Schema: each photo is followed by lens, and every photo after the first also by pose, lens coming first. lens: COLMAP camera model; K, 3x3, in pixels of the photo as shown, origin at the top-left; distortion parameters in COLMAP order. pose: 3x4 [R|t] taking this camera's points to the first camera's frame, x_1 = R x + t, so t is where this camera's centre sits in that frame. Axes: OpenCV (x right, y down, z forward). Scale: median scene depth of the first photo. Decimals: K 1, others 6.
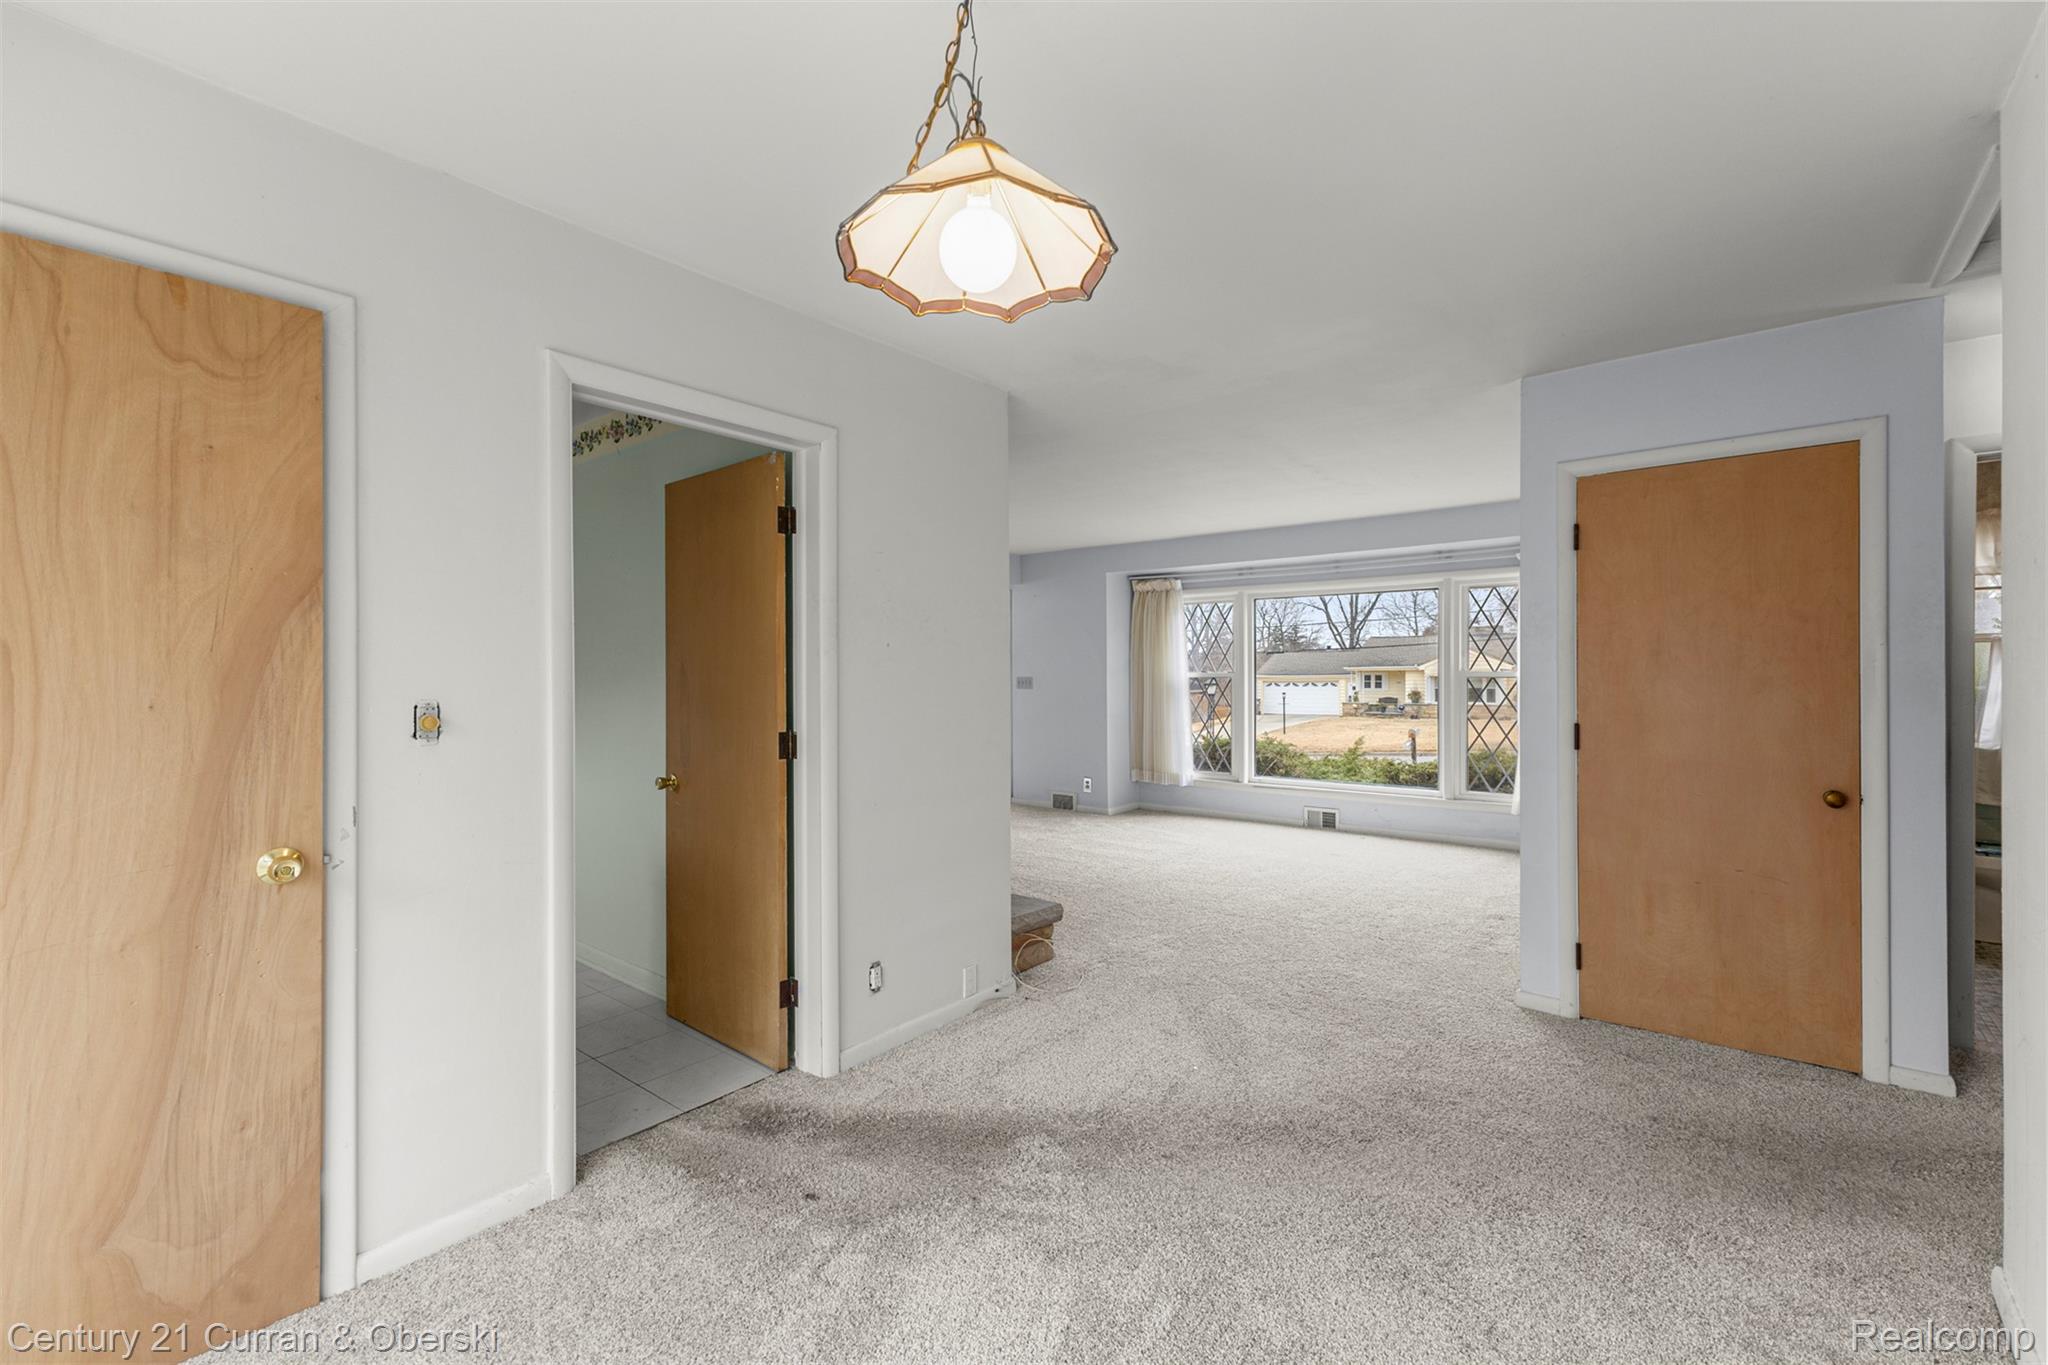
lens RADIAL K [[882.0, 0, 1032.9], [0, 882.0, 675.0], [0, 0, 1]] dist [0.021280, -0.005717]
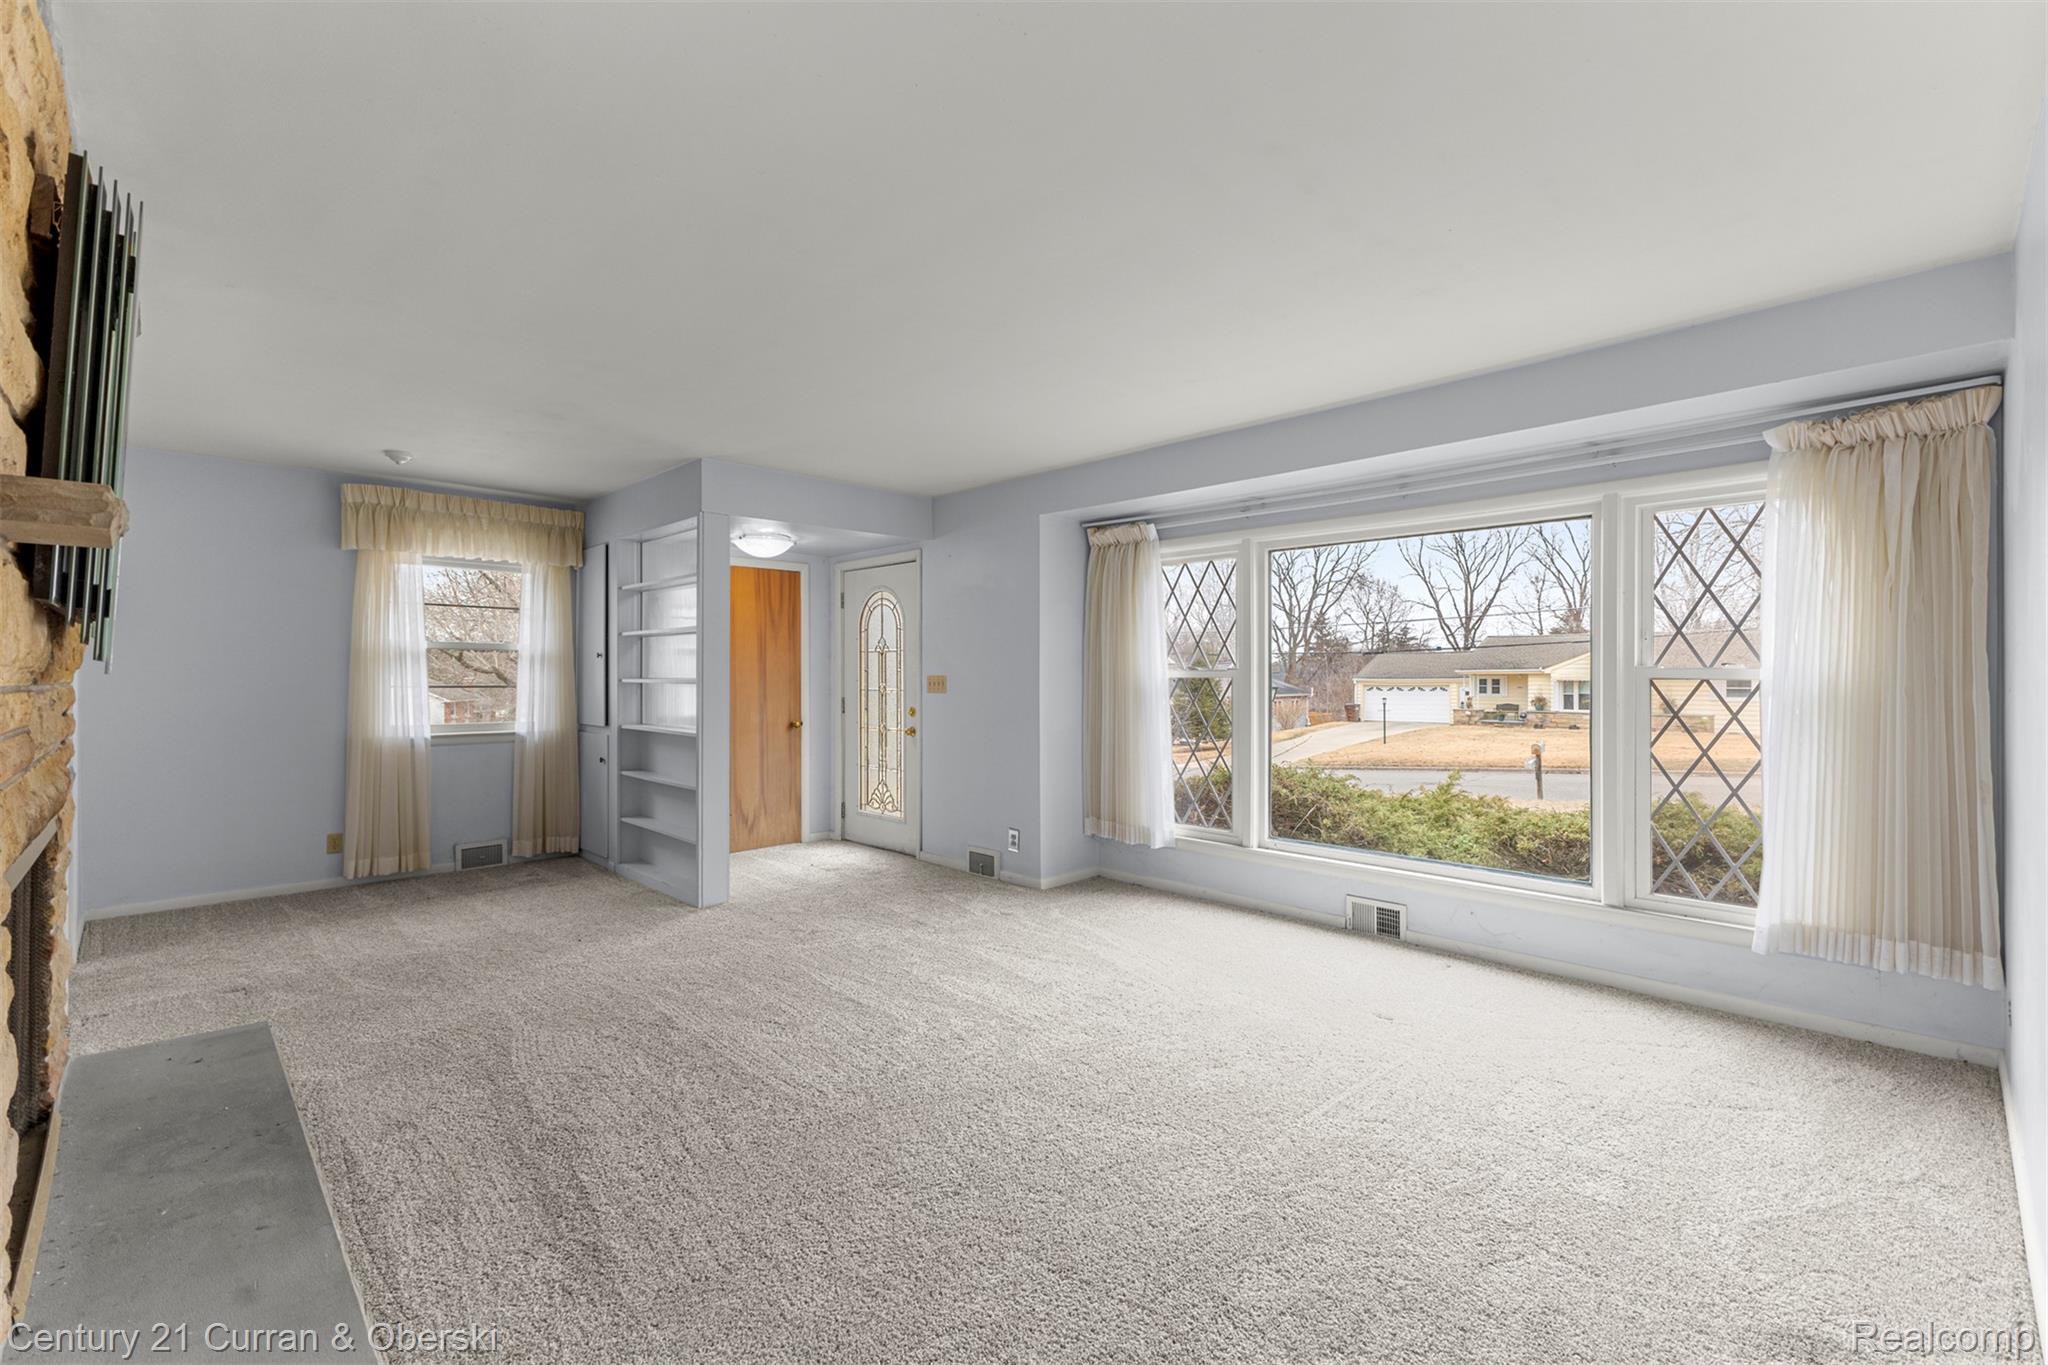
lens RADIAL K [[882.0, 0, 1032.9], [0, 882.0, 675.0], [0, 0, 1]] dist [0.021280, -0.005717]
pose [[0.993849, 0.005421, -0.110610, 0.145471], [-0.005653, 0.999982, -0.001782, 0.002668], [0.110598, 0.002396, 0.993862, 0.344034]]
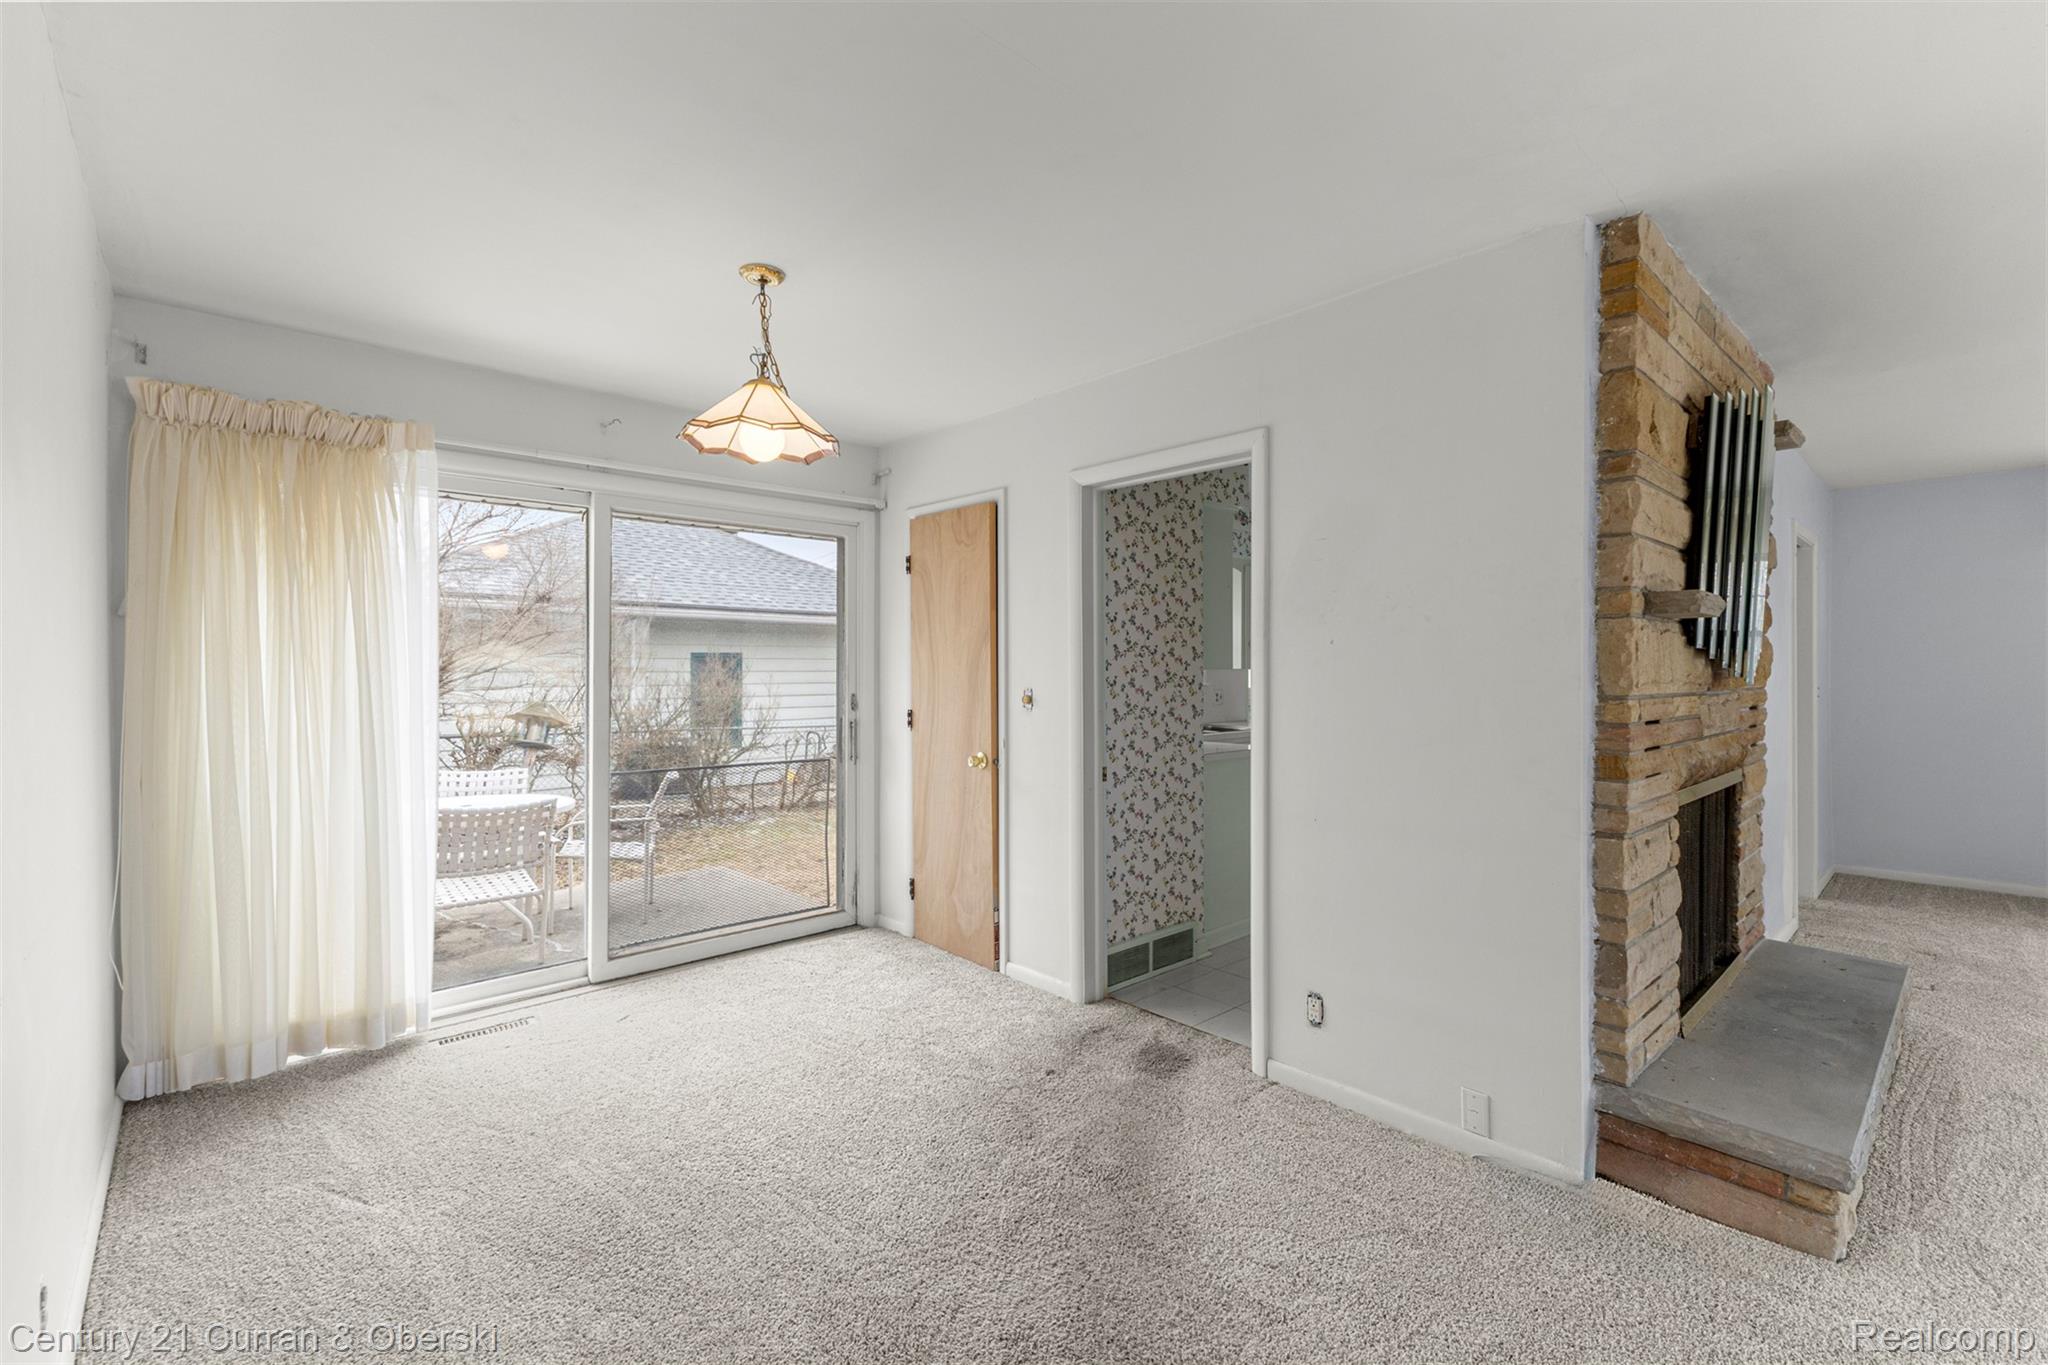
lens RADIAL K [[882.0, 0, 1032.9], [0, 882.0, 675.0], [0, 0, 1]] dist [0.021280, -0.005717]
pose [[-0.136618, 0.009085, -0.990582, 0.277361], [0.001143, 0.999959, 0.009014, -0.003385], [0.990623, 0.000099, -0.136623, 0.307230]]
